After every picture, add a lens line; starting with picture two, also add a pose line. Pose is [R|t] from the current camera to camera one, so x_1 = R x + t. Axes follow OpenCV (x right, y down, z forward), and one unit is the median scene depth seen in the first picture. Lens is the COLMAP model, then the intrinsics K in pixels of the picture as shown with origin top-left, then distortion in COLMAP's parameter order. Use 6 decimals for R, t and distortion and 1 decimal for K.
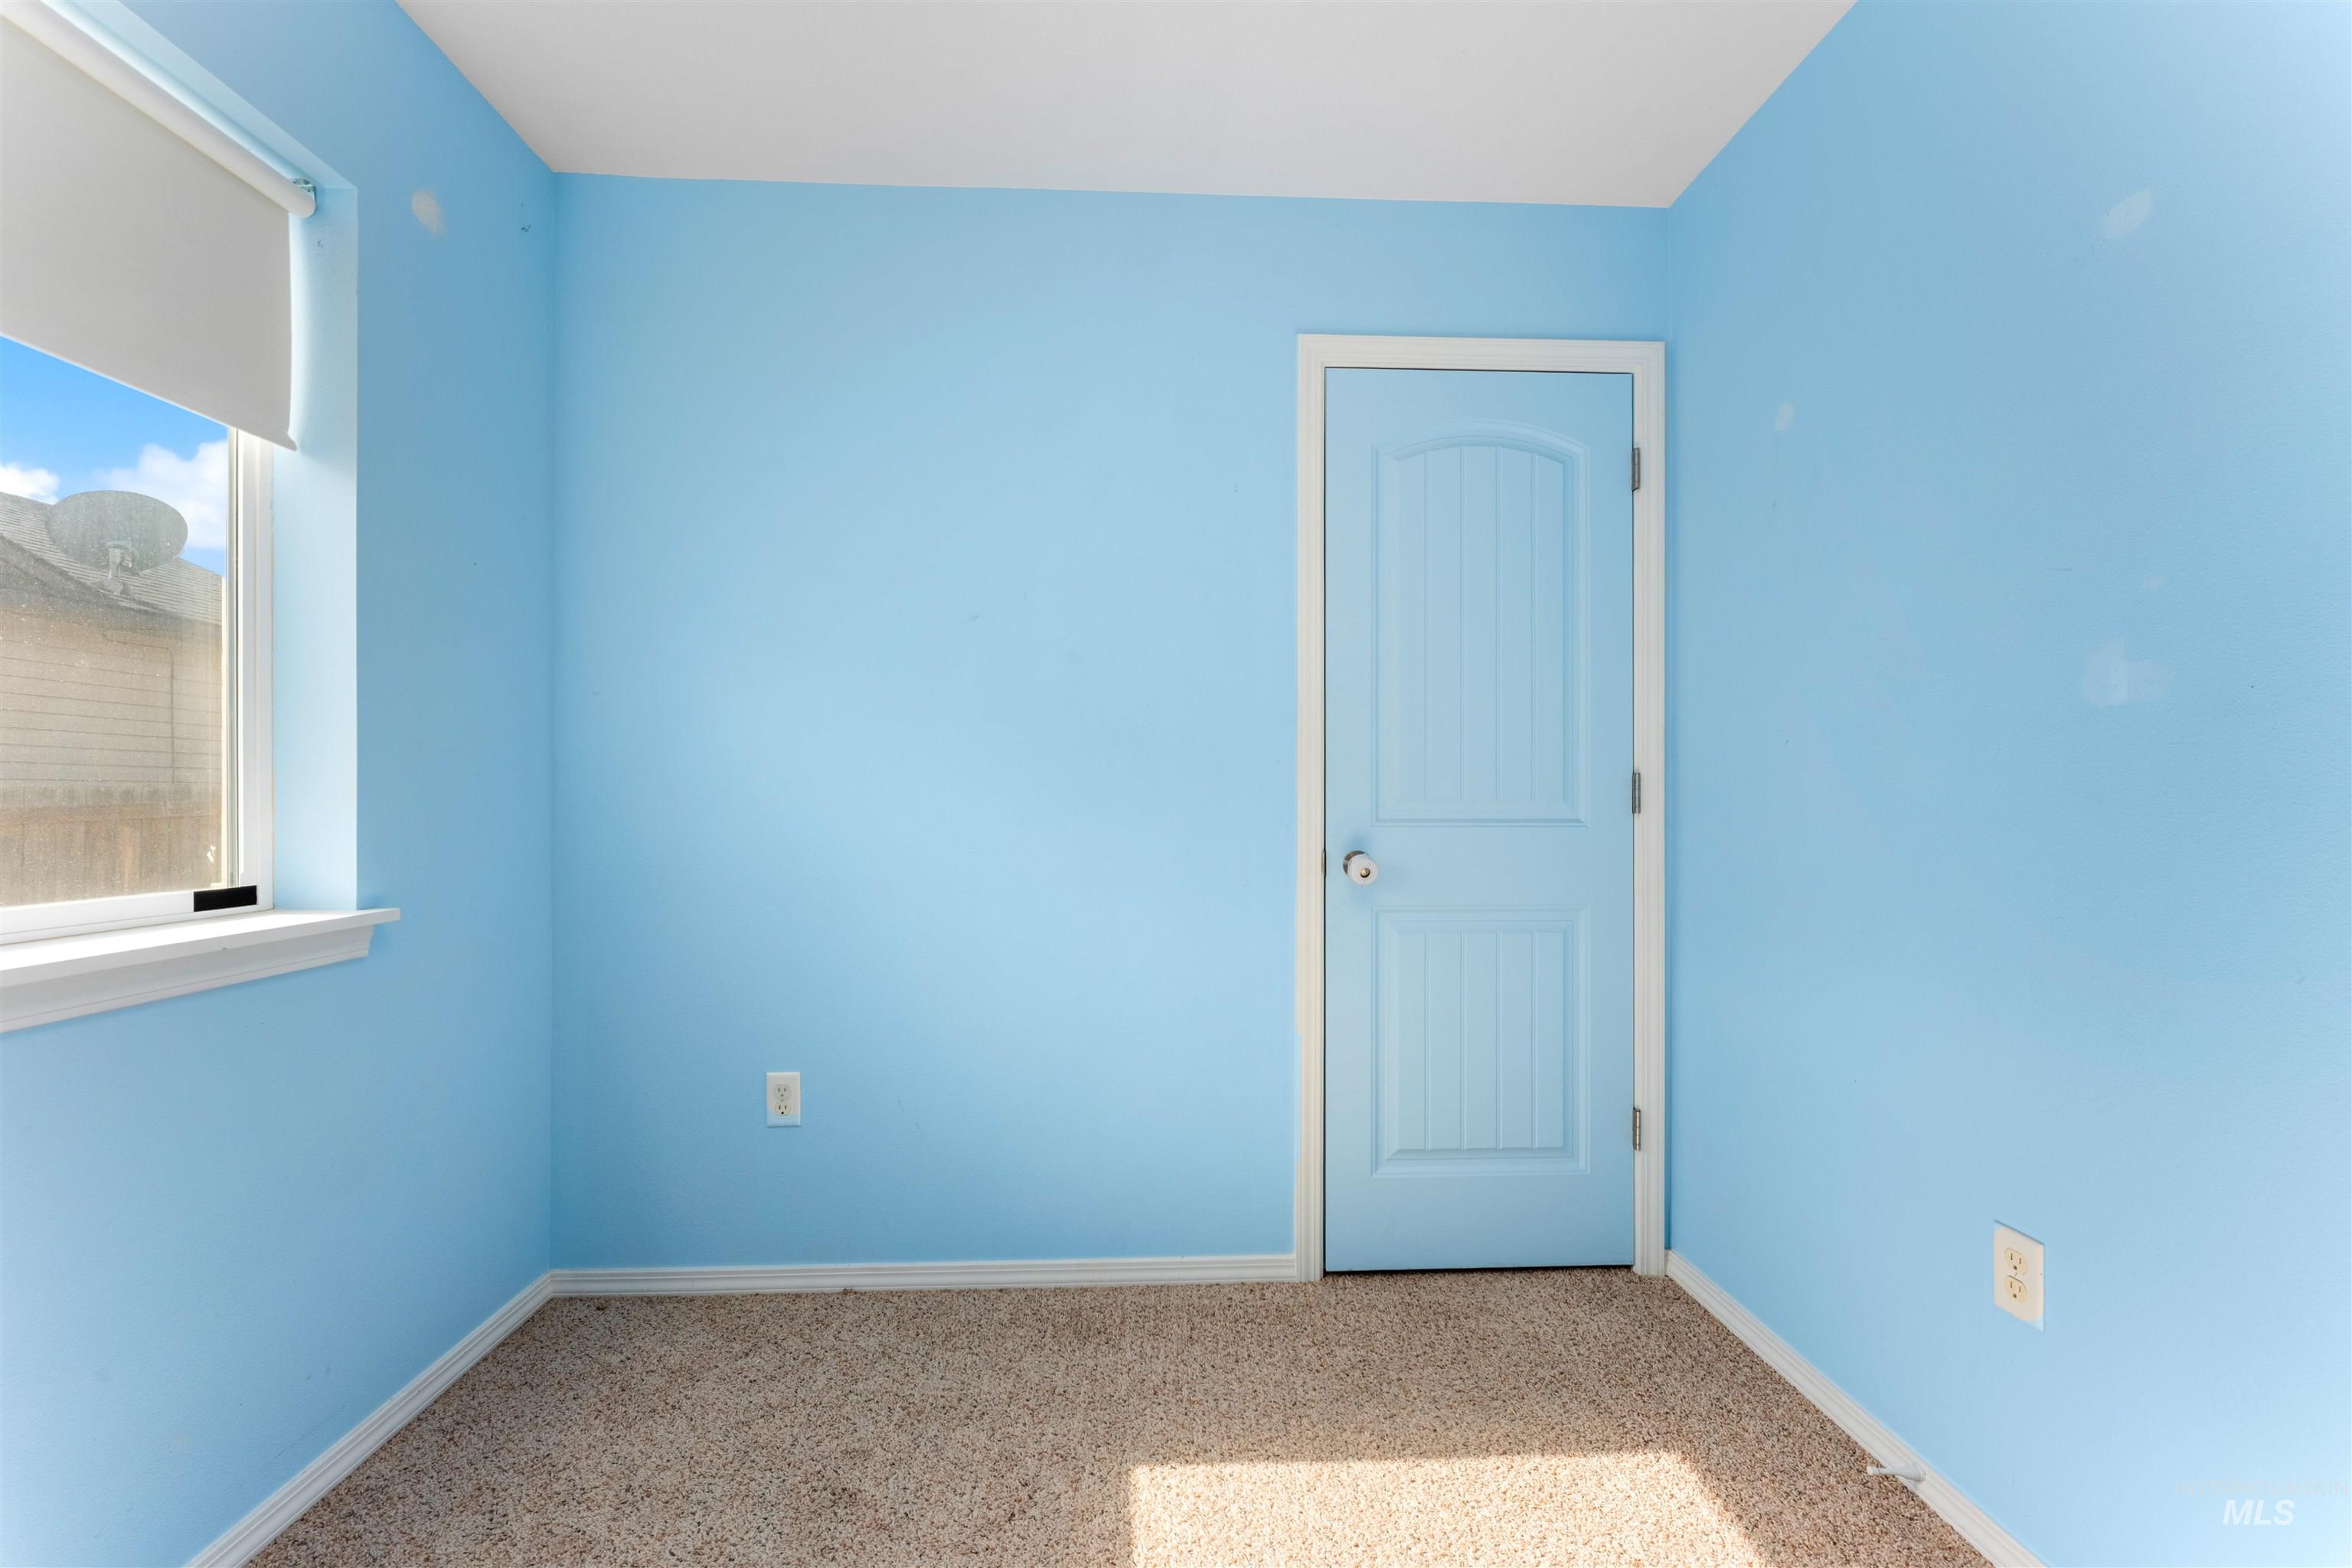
lens RADIAL K [[941.6, 0, 1176.2], [0, 941.6, 797.8], [0, 0, 1]] dist [0.009375, -0.001605]
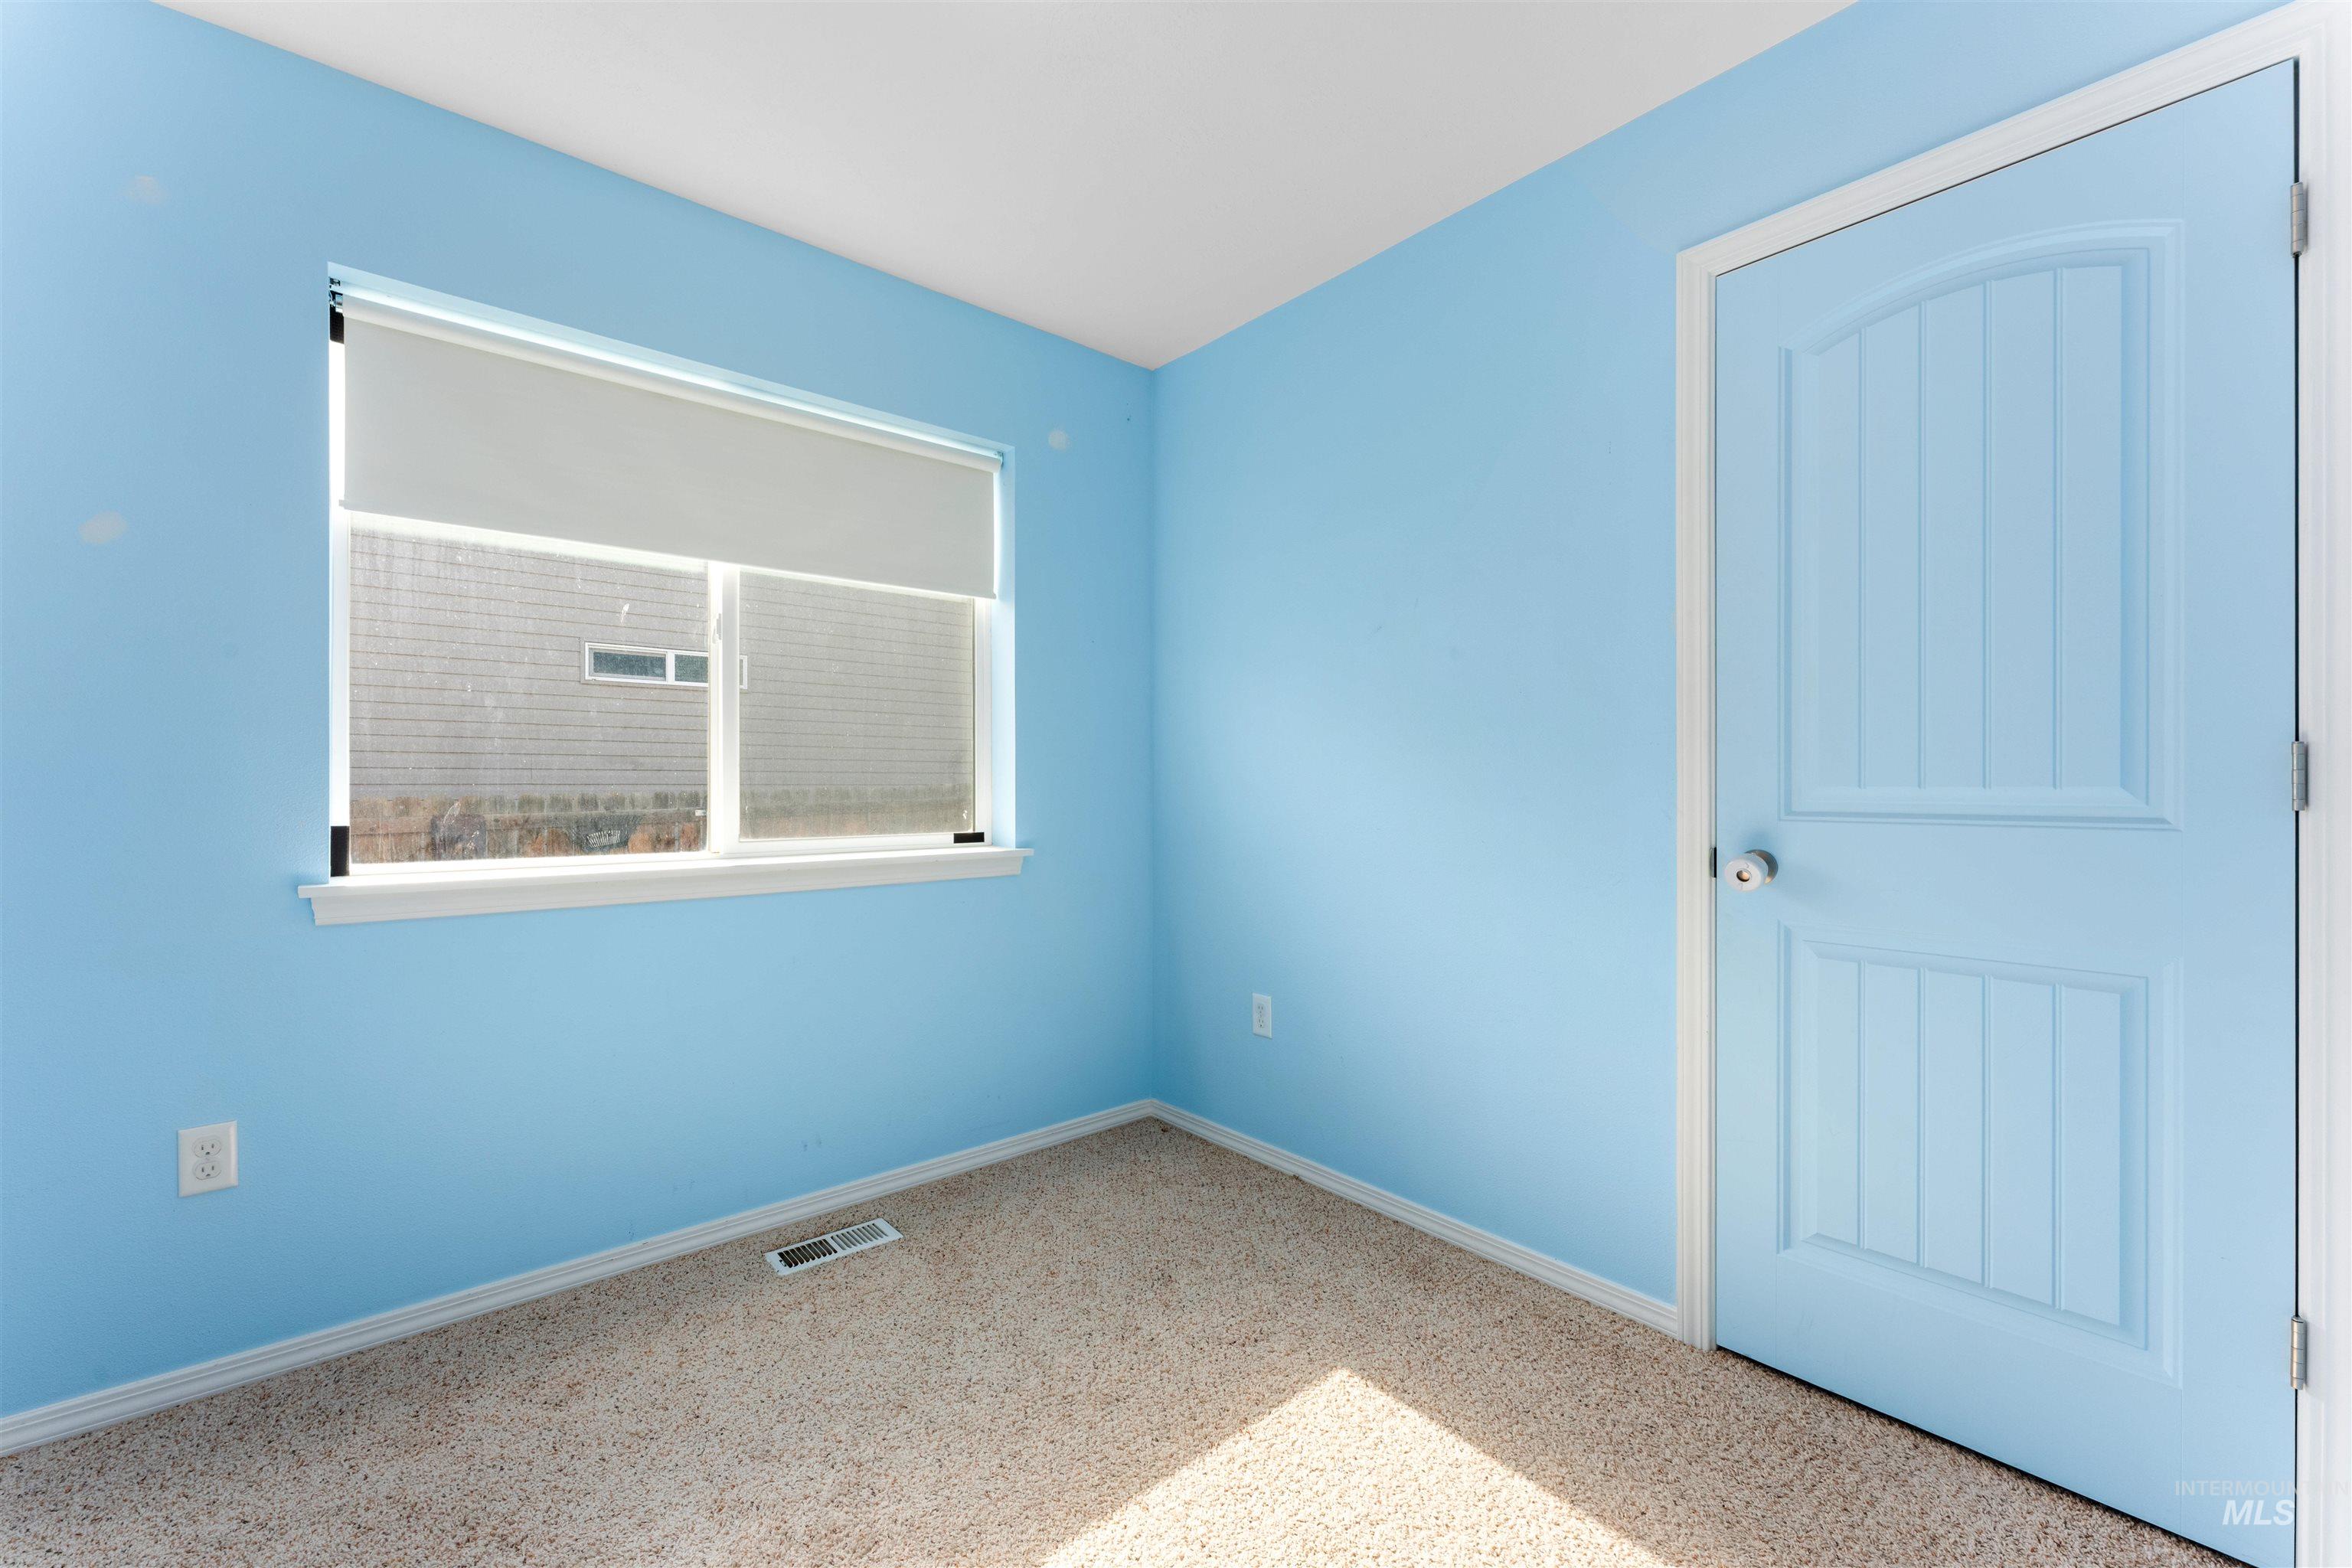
lens RADIAL K [[941.6, 0, 1176.5], [0, 941.6, 782.1], [0, 0, 1]] dist [0.009375, -0.001605]
pose [[0.621863, -0.003899, -0.783116, 0.602109], [0.002063, 0.999992, -0.003340, -0.000460], [0.783123, 0.000462, 0.621866, 0.105982]]
